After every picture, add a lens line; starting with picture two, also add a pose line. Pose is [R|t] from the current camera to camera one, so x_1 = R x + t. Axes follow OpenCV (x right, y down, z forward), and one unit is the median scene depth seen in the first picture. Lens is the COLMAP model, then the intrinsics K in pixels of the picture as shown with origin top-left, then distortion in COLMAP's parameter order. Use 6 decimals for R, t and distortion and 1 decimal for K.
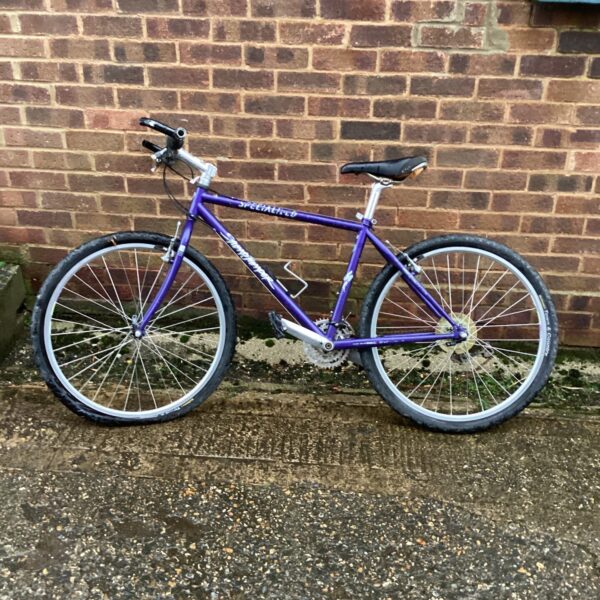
lens RADIAL K [[701.2, 0, 294.3], [0, 701.2, 304.9], [0, 0, 1]] dist [0.003639, 0.000000]
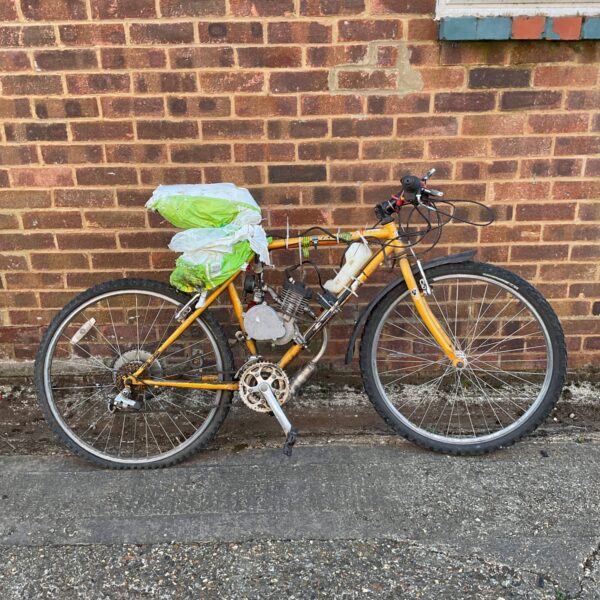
lens RADIAL K [[634.4, 0, 303.8], [0, 634.4, 303.7], [0, 0, 1]] dist [0.005115, 0.000000]
pose [[0.994298, -0.068410, 0.081806, 0.030622], [0.074912, 0.994037, -0.079241, 0.014291], [-0.075897, 0.084918, 0.993493, 0.101122]]
